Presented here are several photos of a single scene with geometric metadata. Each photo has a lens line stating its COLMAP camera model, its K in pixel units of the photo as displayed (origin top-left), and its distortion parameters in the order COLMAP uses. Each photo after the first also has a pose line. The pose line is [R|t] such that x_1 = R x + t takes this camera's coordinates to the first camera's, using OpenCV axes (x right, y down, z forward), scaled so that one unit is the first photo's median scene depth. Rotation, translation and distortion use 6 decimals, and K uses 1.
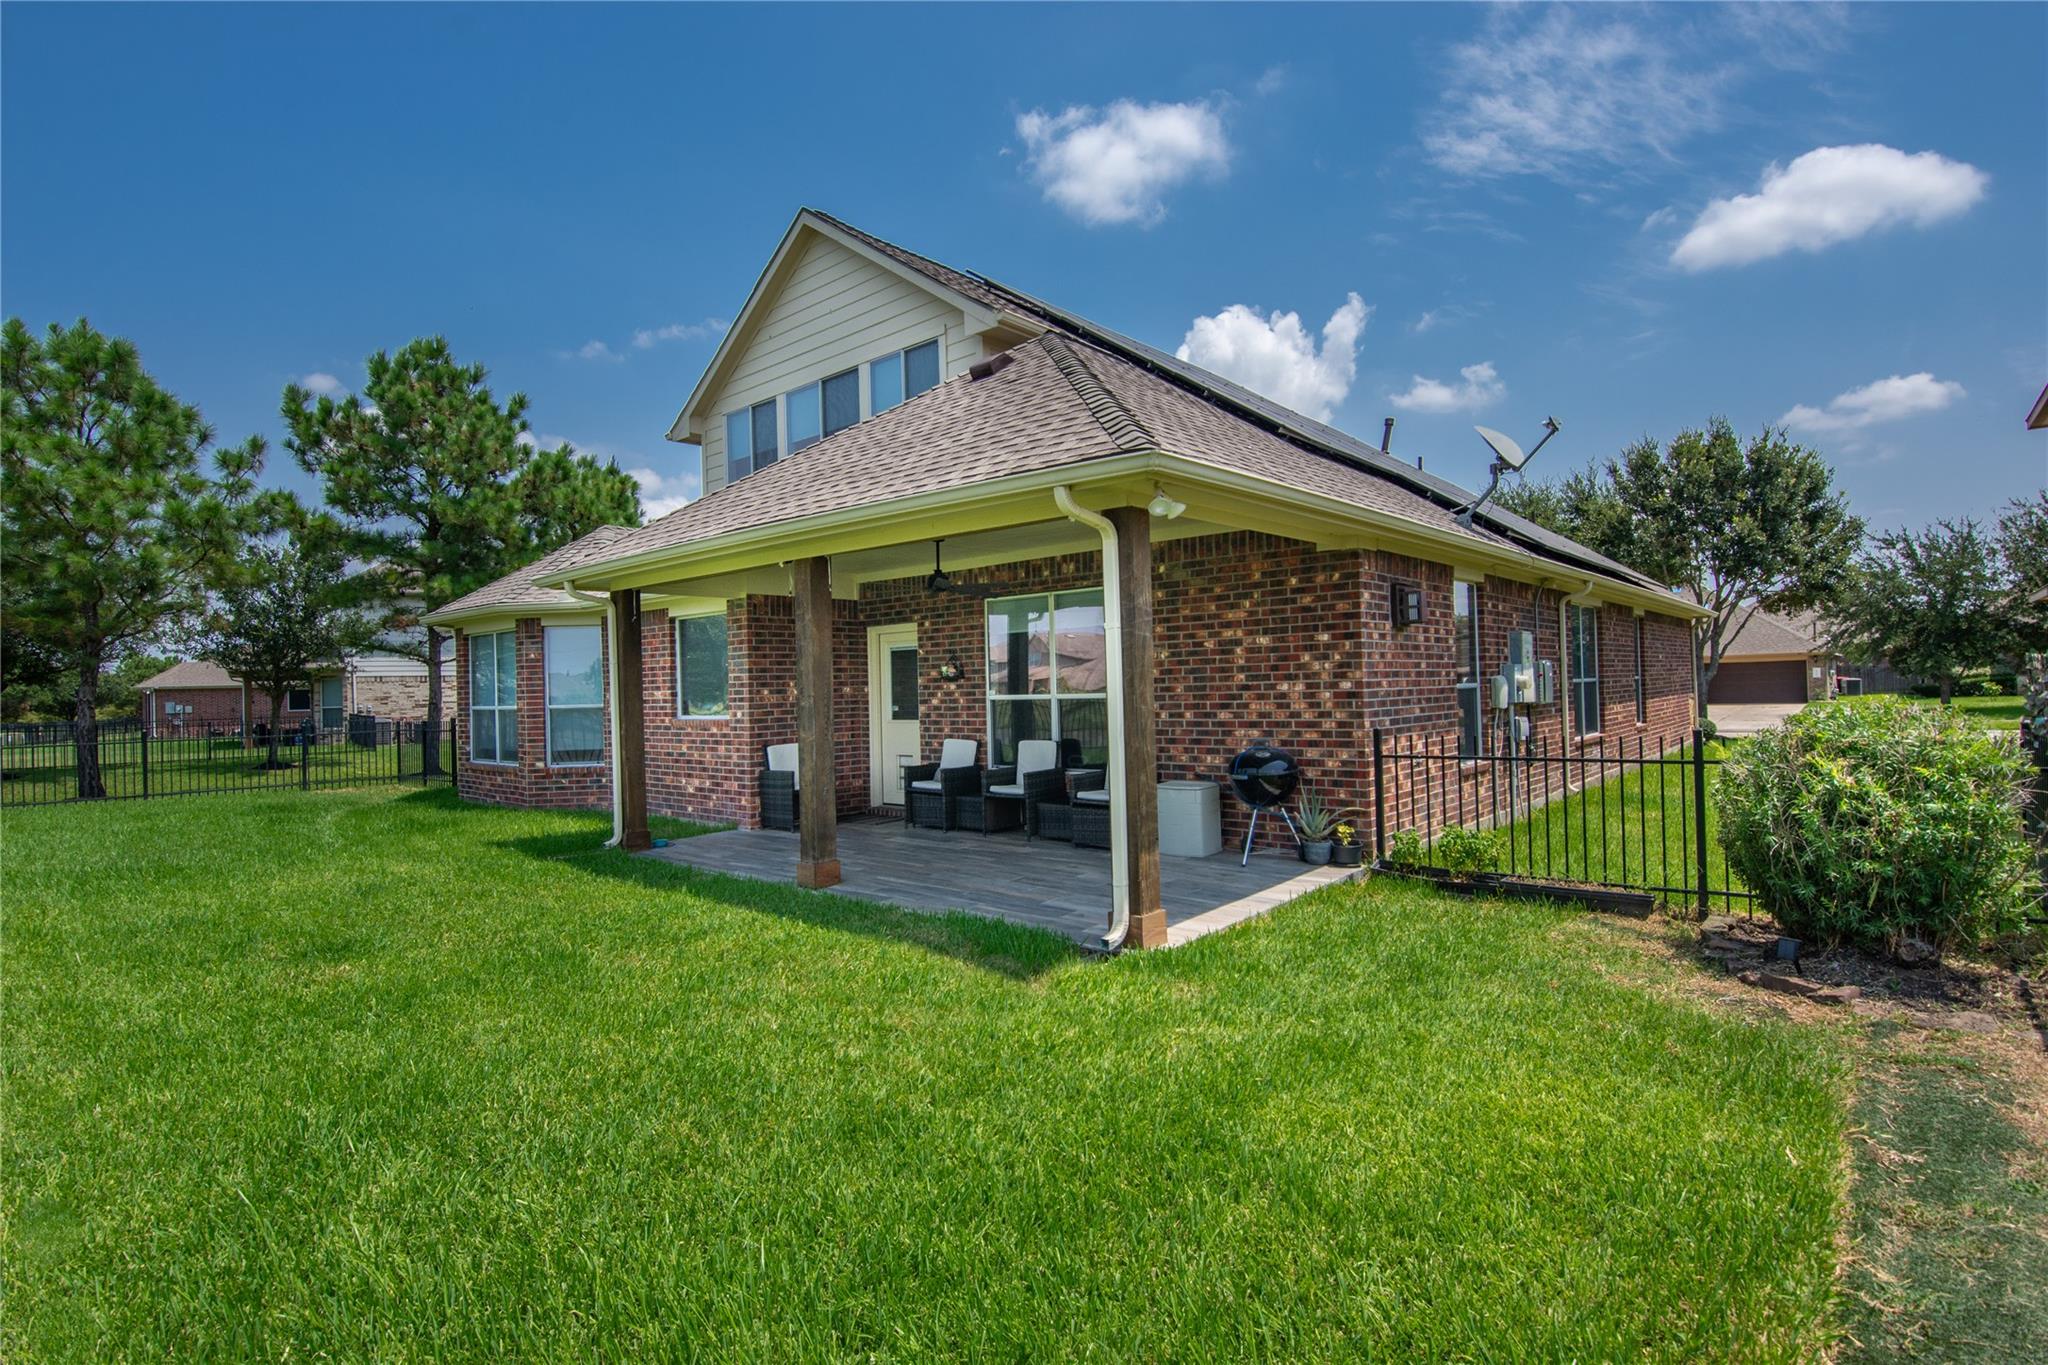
lens RADIAL K [[991.3, 0, 1030.0], [0, 991.3, 688.5], [0, 0, 1]] dist [0.011622, -0.001084]
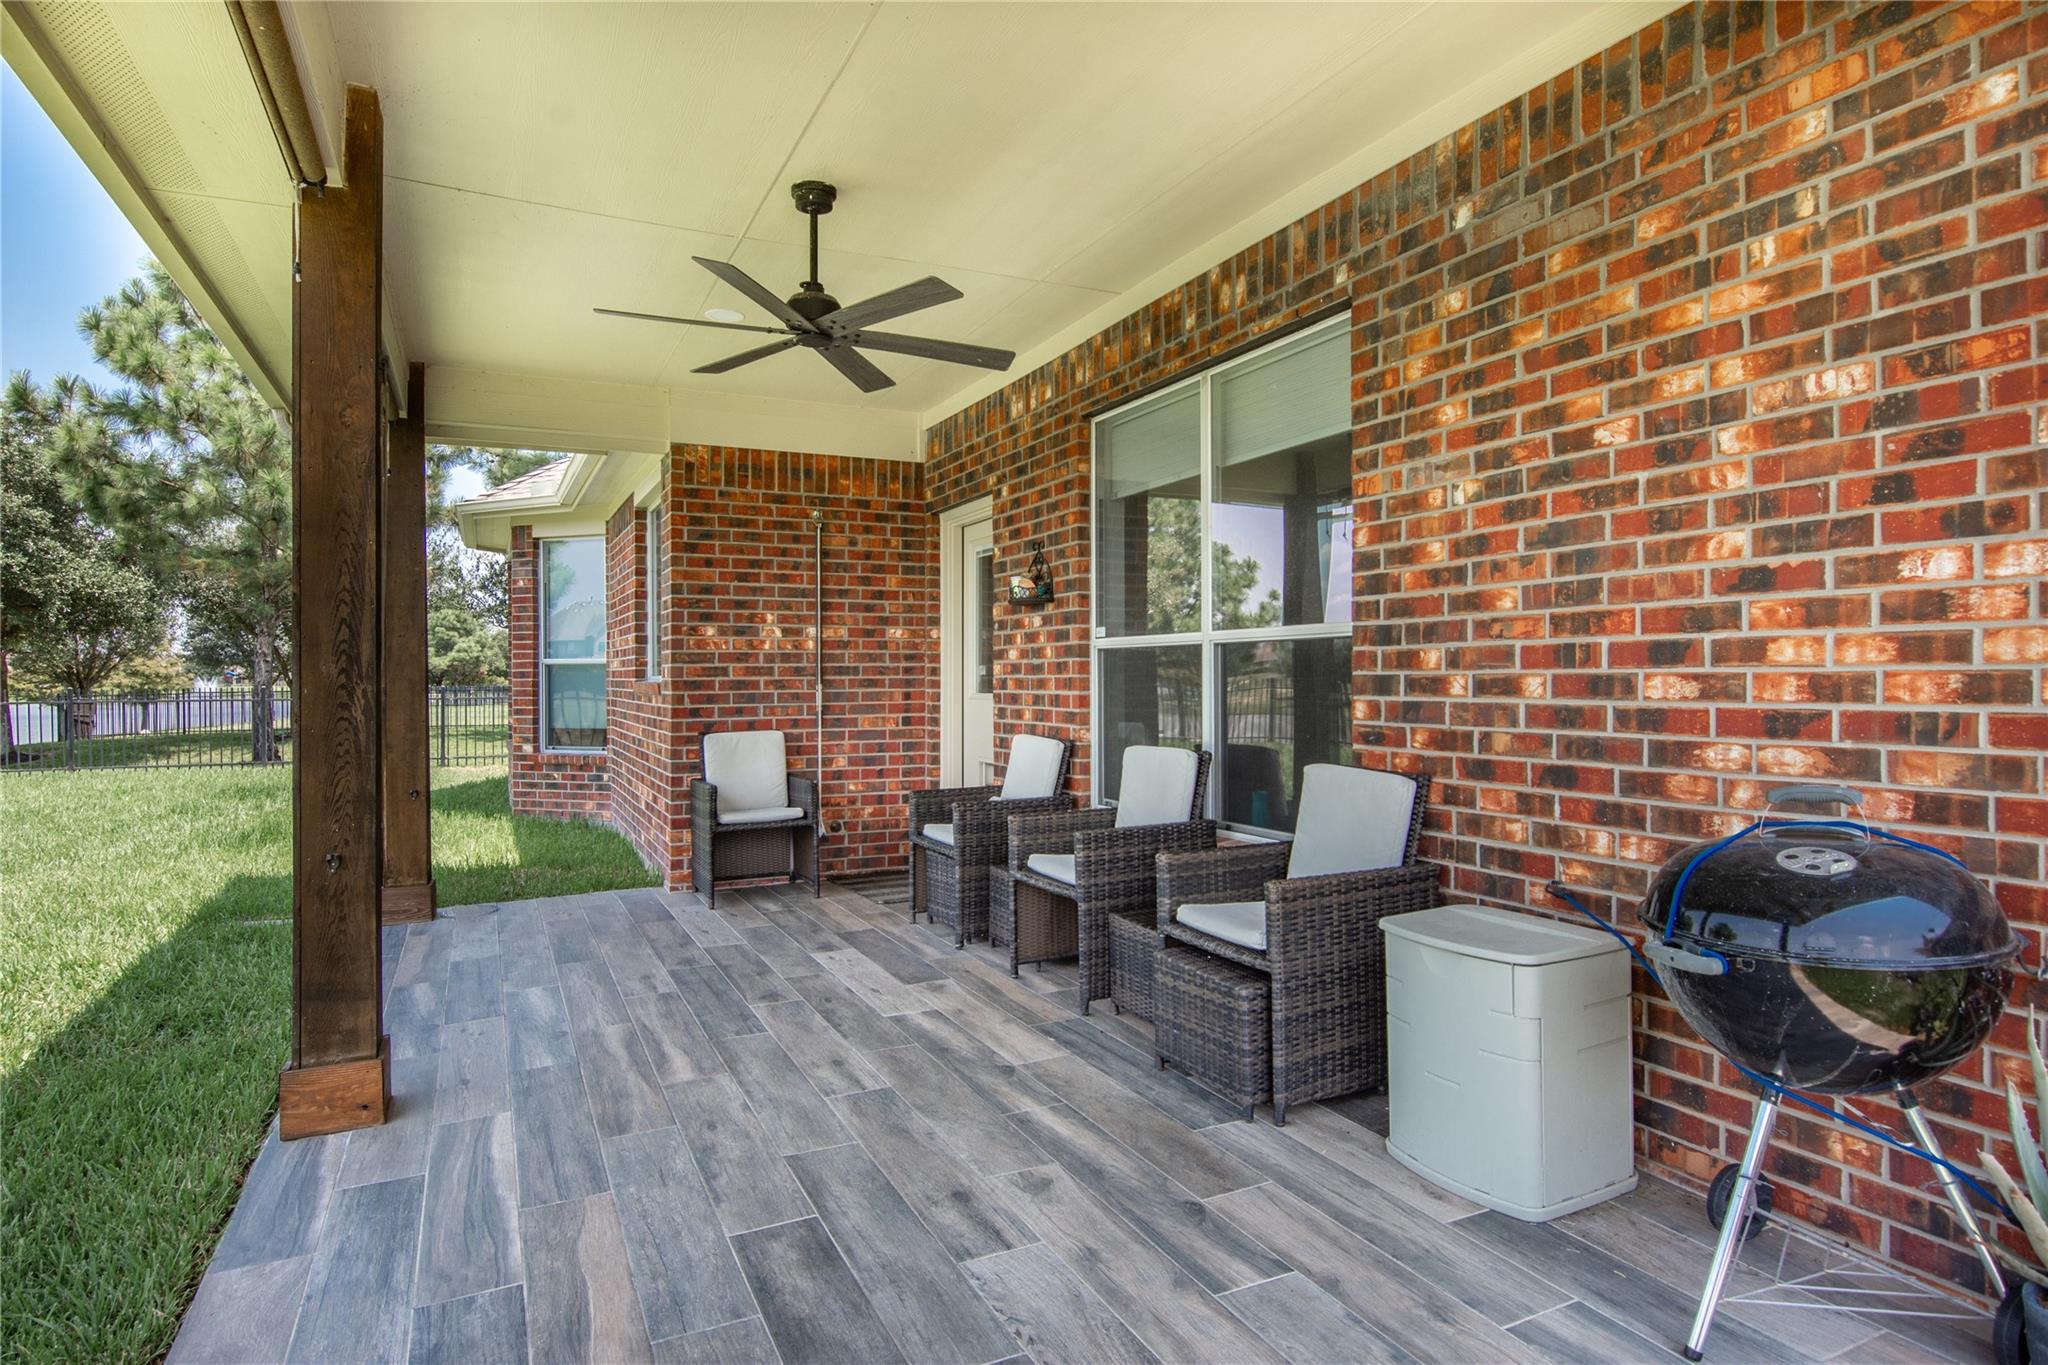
lens RADIAL K [[1147.9, 0, 1015.2], [0, 1147.9, 683.7], [0, 0, 1]] dist [-0.014353, -0.002564]
pose [[0.916552, 0.023643, -0.399217, 0.152604], [-0.019937, 0.999711, 0.013433, 0.024548], [0.399419, -0.004353, 0.916758, 0.620640]]
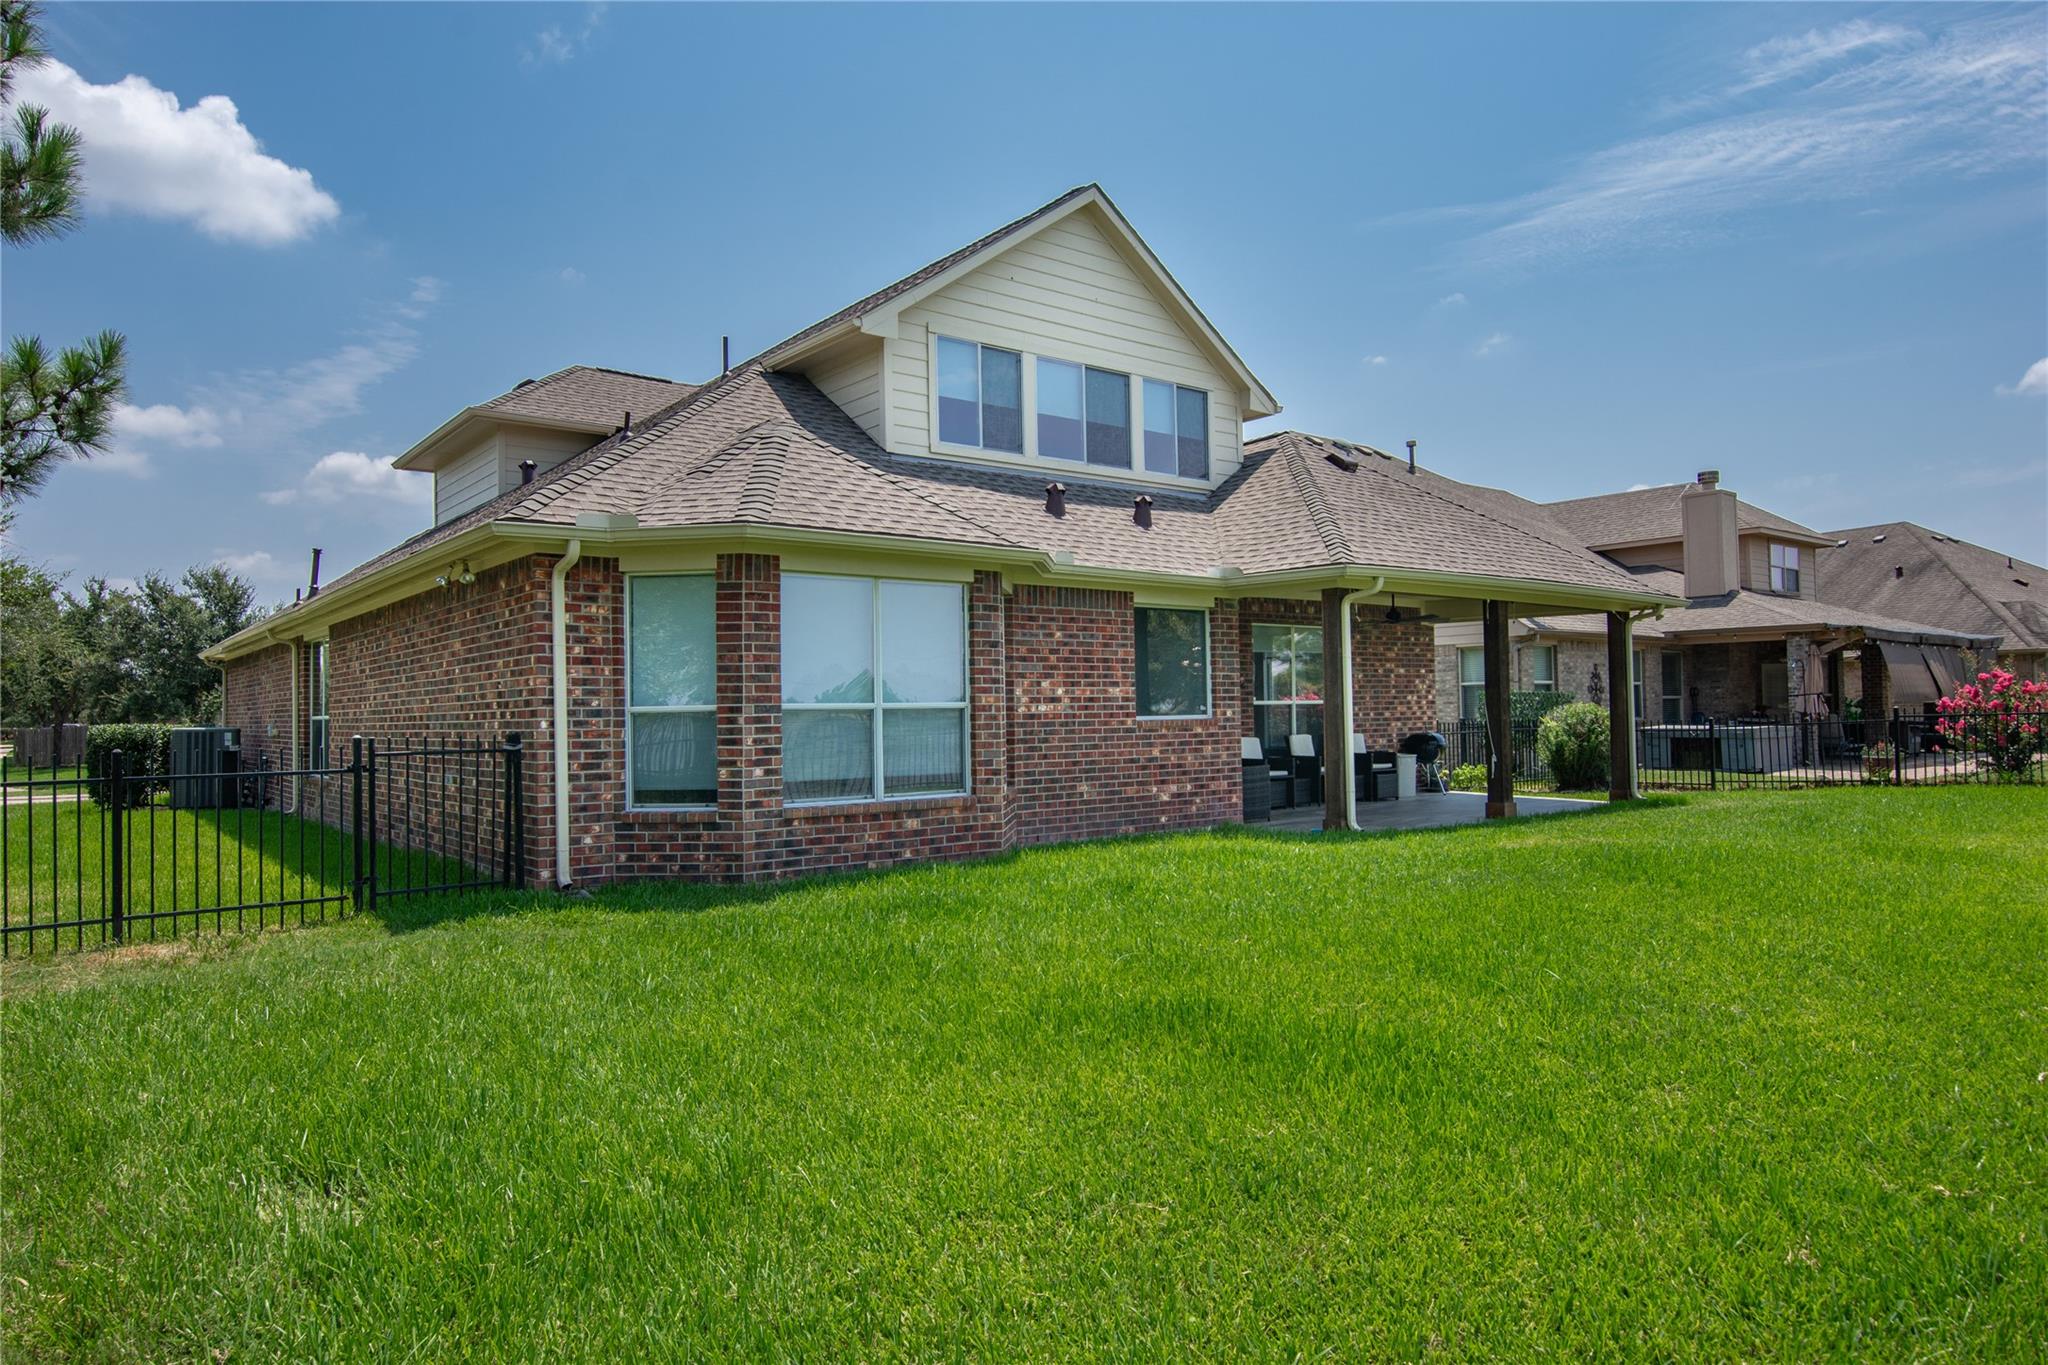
lens RADIAL K [[1239.8, 0, 1024.2], [0, 1239.8, 681.7], [0, 0, 1]] dist [0.001026, 0.000041]
pose [[0.181088, 0.045014, 0.982436, -1.895541], [0.011368, 0.998789, -0.047859, 0.063229], [-0.983401, 0.019835, 0.180357, 1.180526]]
